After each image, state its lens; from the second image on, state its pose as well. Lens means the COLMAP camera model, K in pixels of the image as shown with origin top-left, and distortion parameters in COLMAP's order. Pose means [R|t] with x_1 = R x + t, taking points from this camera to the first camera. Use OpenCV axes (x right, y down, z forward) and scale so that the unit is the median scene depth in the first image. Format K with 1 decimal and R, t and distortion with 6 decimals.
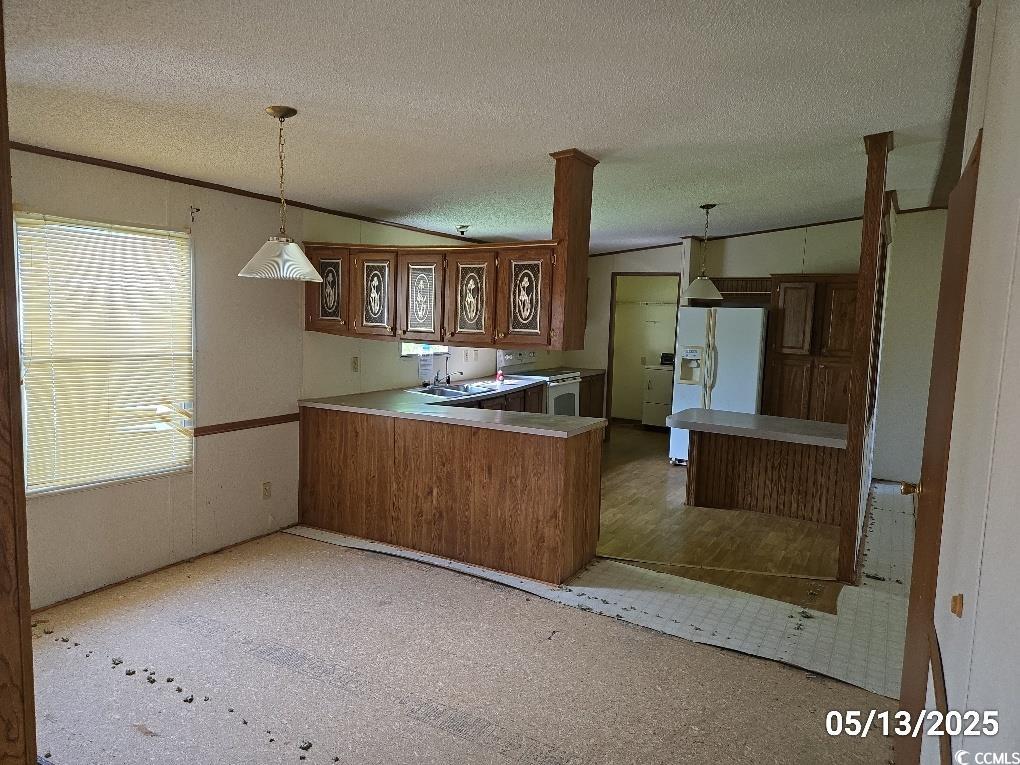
lens RADIAL K [[676.2, 0, 513.2], [0, 676.2, 375.5], [0, 0, 1]] dist [0.085874, -0.089716]
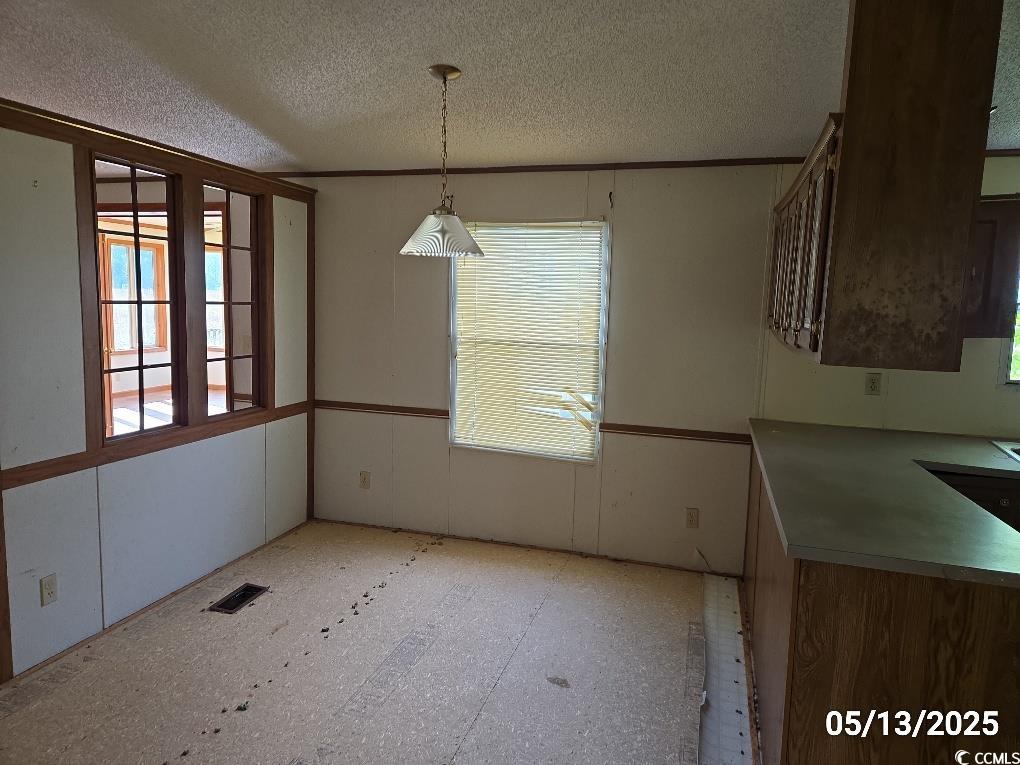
lens RADIAL K [[676.2, 0, 513.2], [0, 676.2, 375.5], [0, 0, 1]] dist [0.085874, -0.089716]
pose [[0.215039, 0.082193, -0.973141, 0.271113], [-0.110855, 0.992066, 0.059296, -0.020354], [0.970294, 0.095127, 0.222444, 0.409714]]
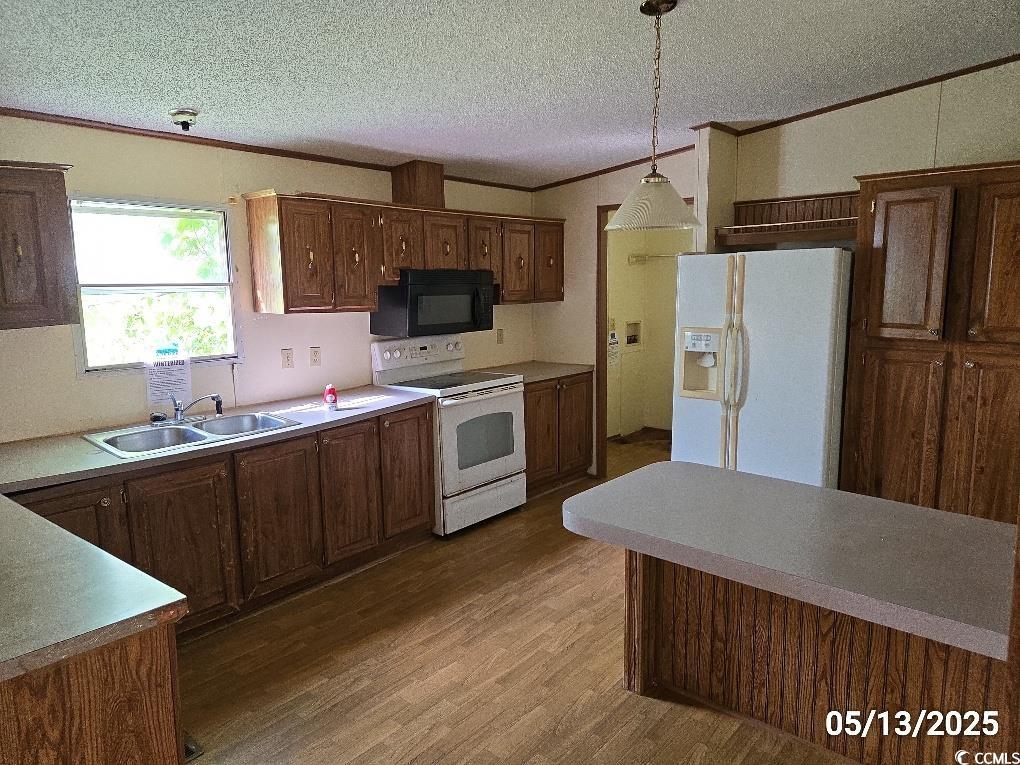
lens RADIAL K [[676.2, 0, 513.2], [0, 676.2, 375.5], [0, 0, 1]] dist [0.085874, -0.089716]
pose [[0.979957, -0.016517, -0.198525, 0.235936], [0.025431, 0.998776, 0.042432, -0.033968], [0.197581, -0.046630, 0.979177, 0.470226]]
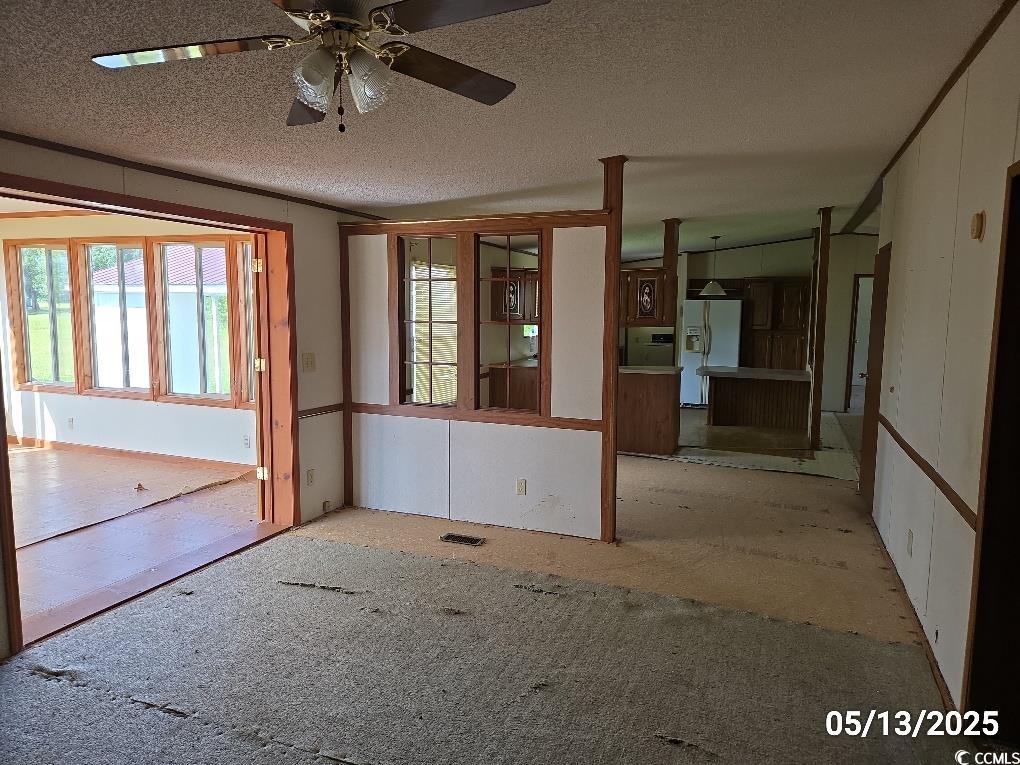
lens RADIAL K [[661.1, 0, 501.3], [0, 661.1, 384.9], [0, 0, 1]] dist [0.075781, -0.059511]
pose [[0.992962, -0.039952, 0.111490, -0.342154], [0.037181, 0.998948, 0.026831, 0.031595], [-0.112445, -0.022497, 0.993403, -0.427756]]
